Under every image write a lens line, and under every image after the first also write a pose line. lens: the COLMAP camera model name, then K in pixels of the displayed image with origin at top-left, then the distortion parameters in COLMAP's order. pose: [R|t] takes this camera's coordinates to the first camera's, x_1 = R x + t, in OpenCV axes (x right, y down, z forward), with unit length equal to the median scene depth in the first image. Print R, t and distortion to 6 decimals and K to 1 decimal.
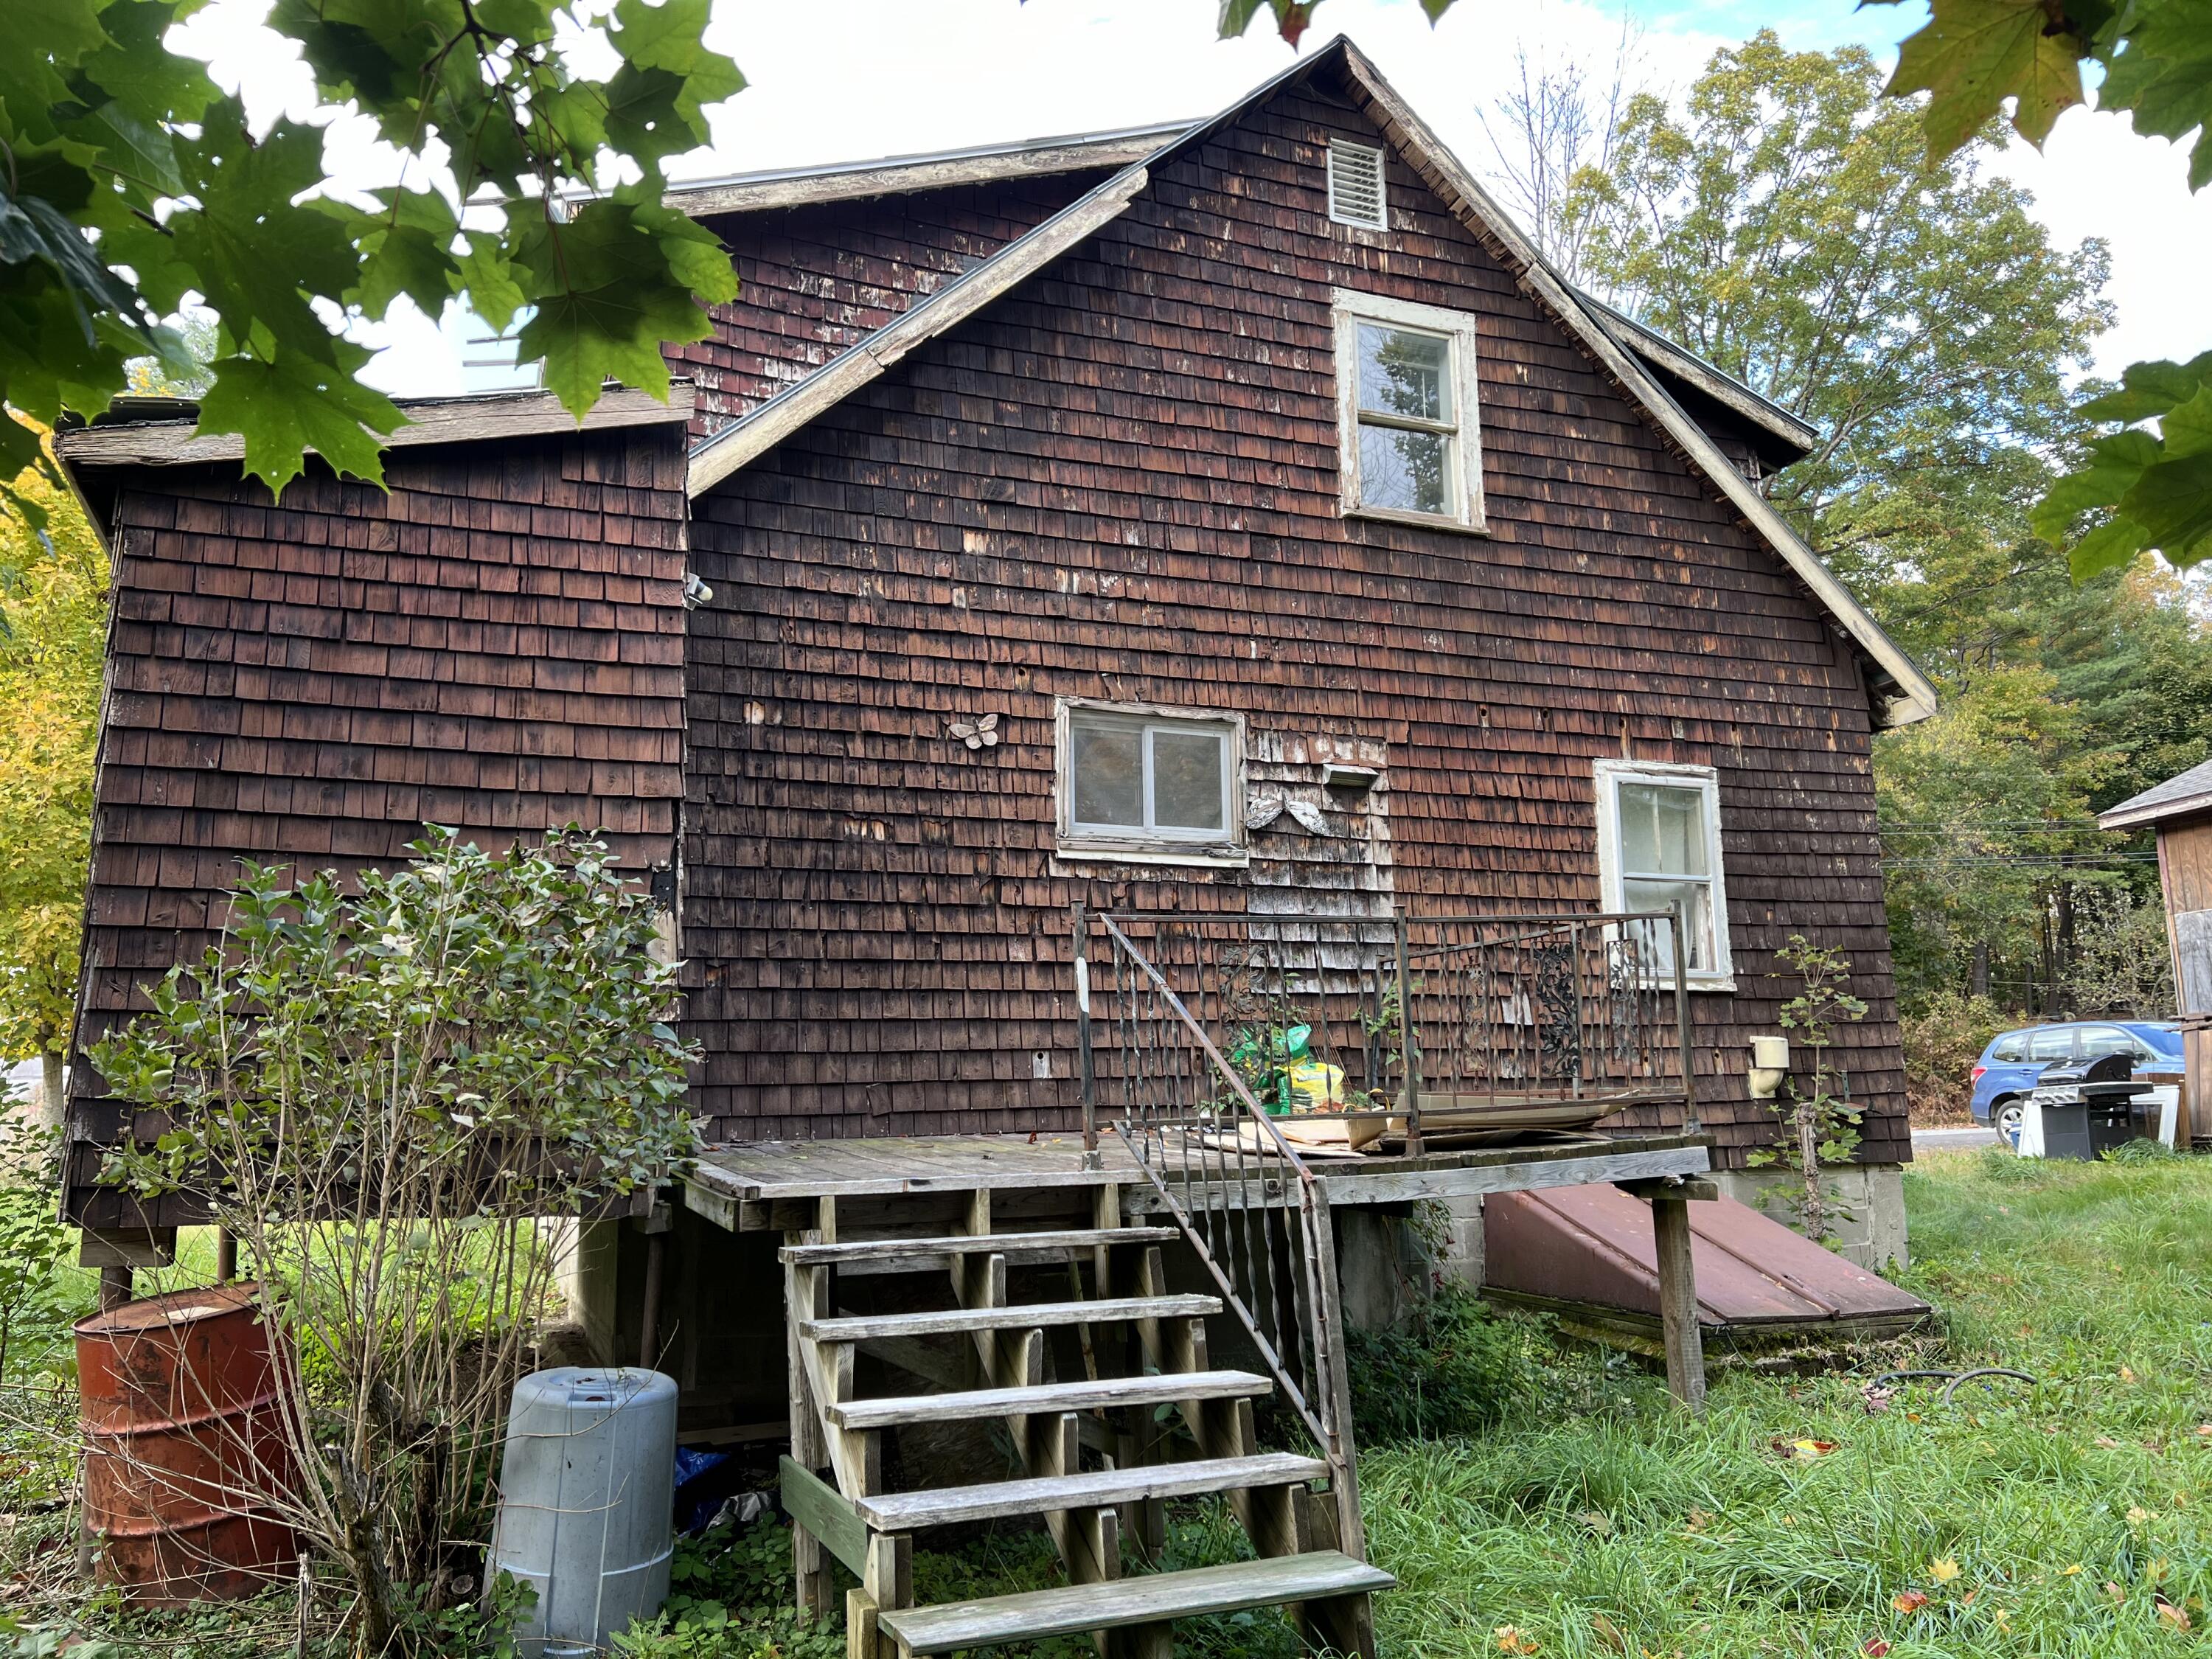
lens RADIAL K [[1654.0, 0, 1104.8], [0, 1654.0, 835.1], [0, 0, 1]] dist [0.046305, -0.053300]
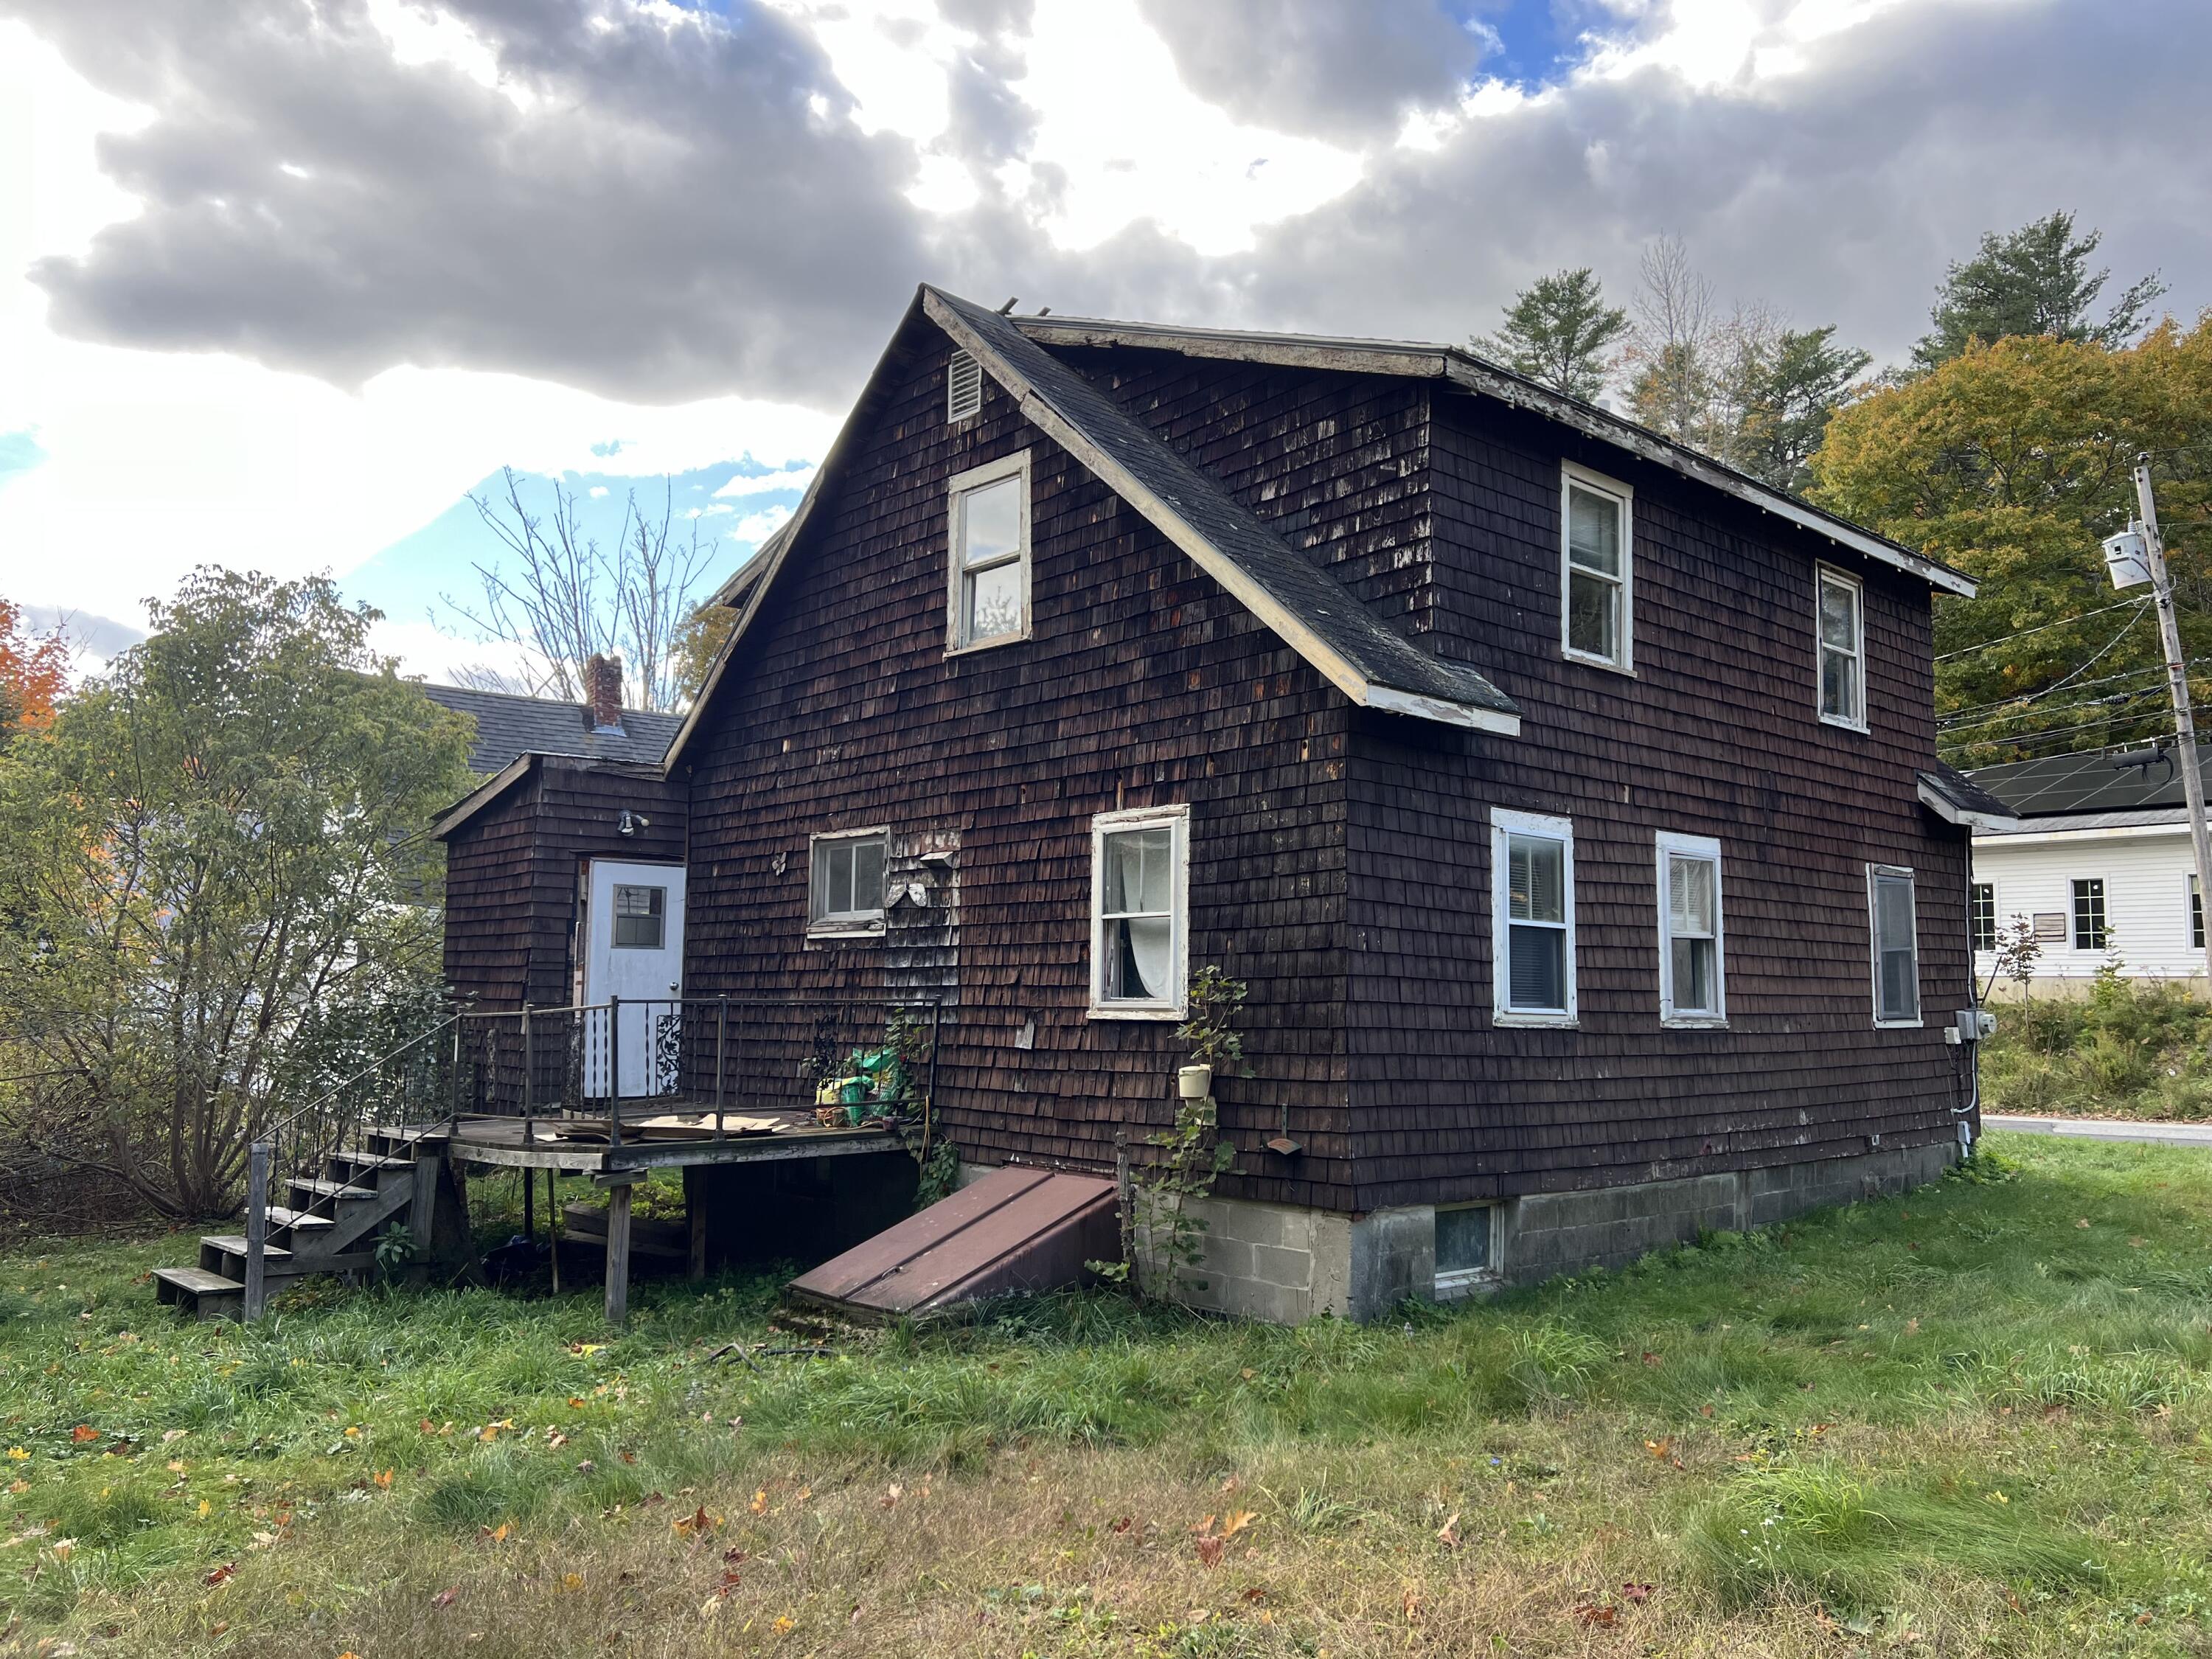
lens RADIAL K [[1654.0, 0, 1105.8], [0, 1654.0, 828.1], [0, 0, 1]] dist [0.046305, -0.053300]
pose [[0.364539, -0.080647, -0.927689, 1.436428], [0.145386, 0.988955, -0.028843, -0.003565], [0.919768, -0.124359, 0.372238, 0.627467]]
